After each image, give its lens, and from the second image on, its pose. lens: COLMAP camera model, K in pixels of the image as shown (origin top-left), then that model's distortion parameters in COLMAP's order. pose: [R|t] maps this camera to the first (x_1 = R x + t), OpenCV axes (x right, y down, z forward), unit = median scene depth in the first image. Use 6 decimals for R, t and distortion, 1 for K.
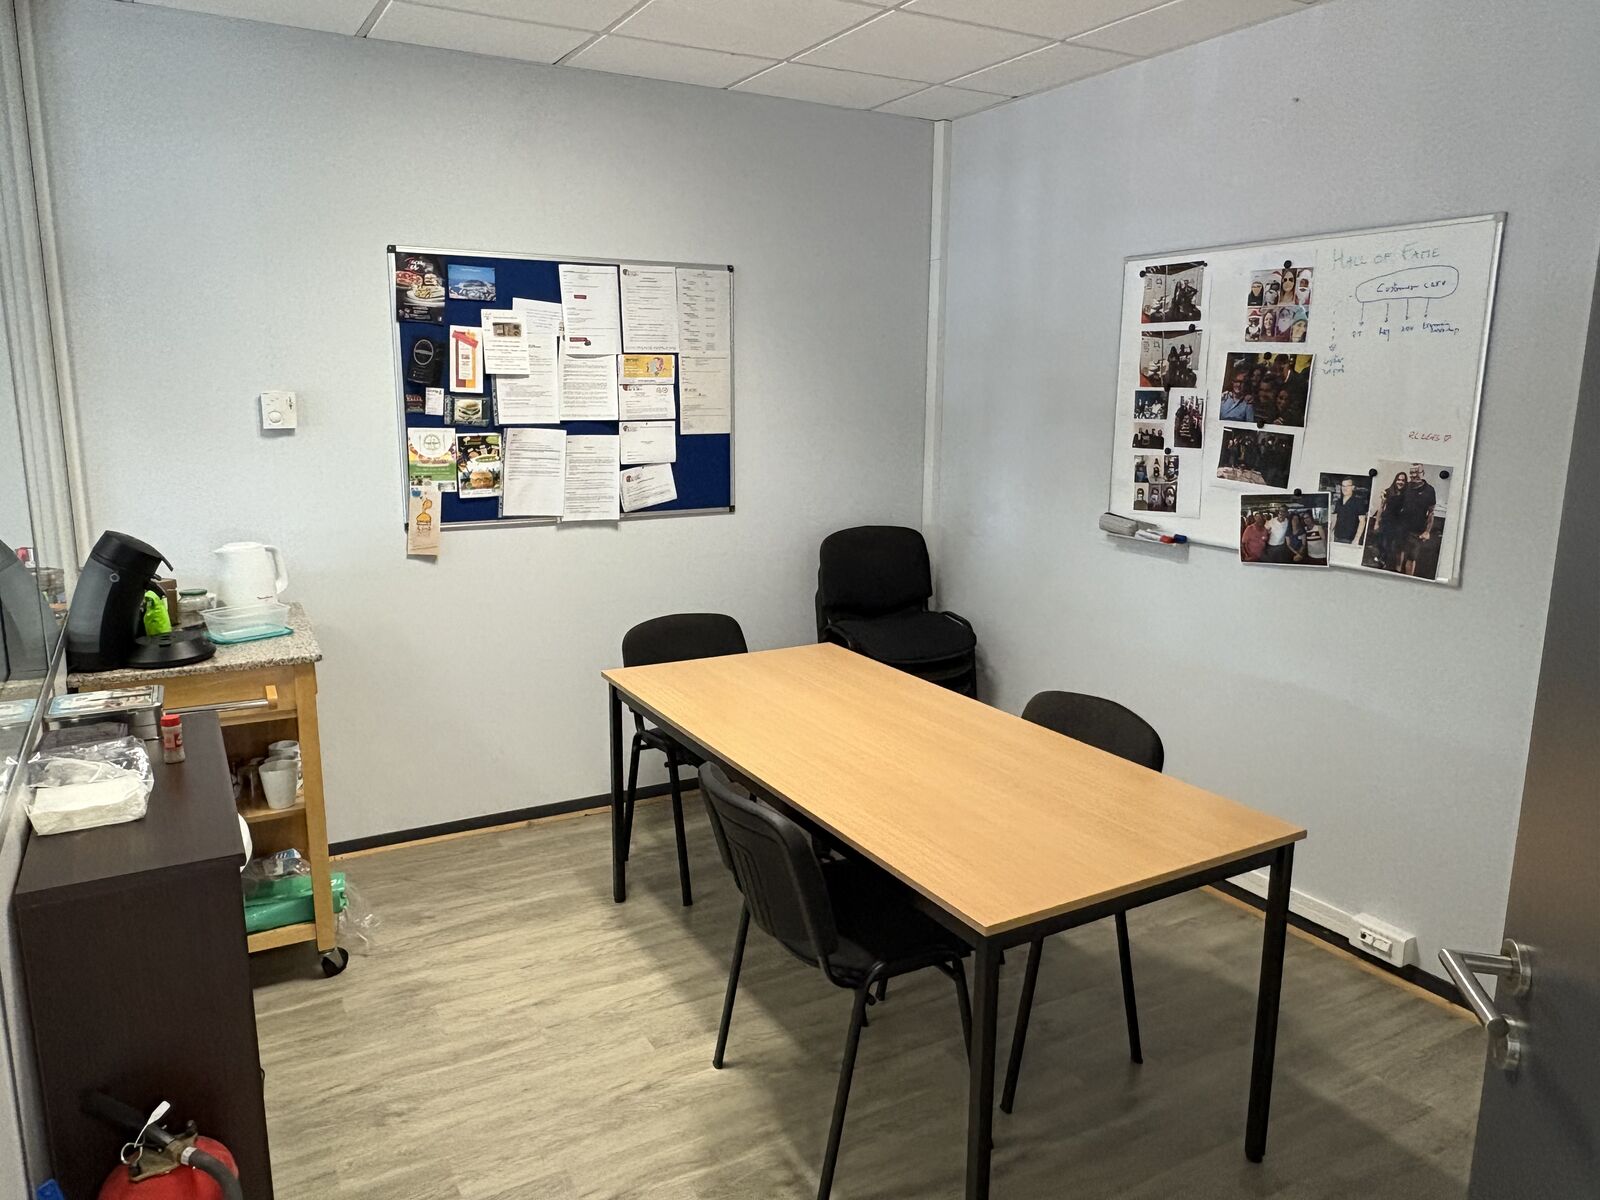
lens RADIAL K [[1124.0, 0, 800.6], [0, 1124.0, 601.7], [0, 0, 1]] dist [-0.000983, 0.001723]
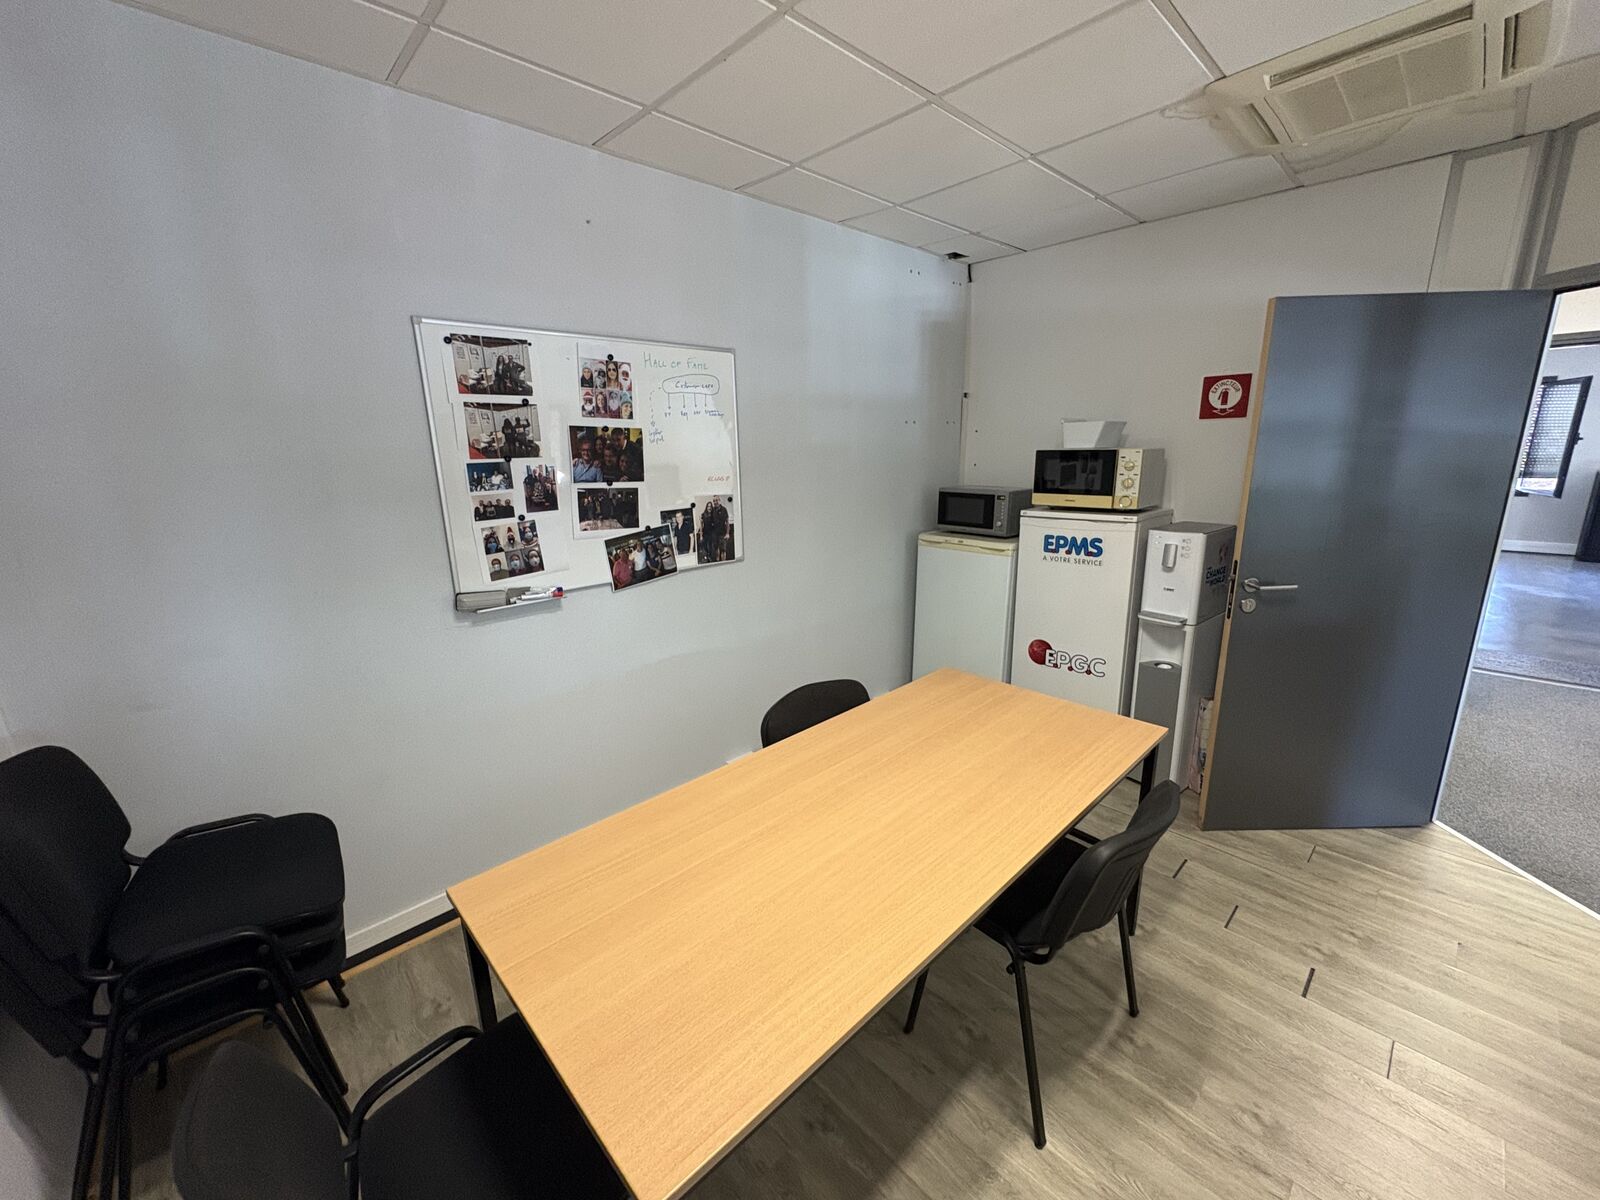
lens RADIAL K [[640.3, 0, 802.4], [0, 640.3, 595.3], [0, 0, 1]] dist [-0.000443, 0.000321]
pose [[-0.244971, -0.234731, 0.940686, -0.363742], [0.204468, 0.935920, 0.286788, -0.204376], [-0.947725, 0.262595, -0.181278, 0.967757]]
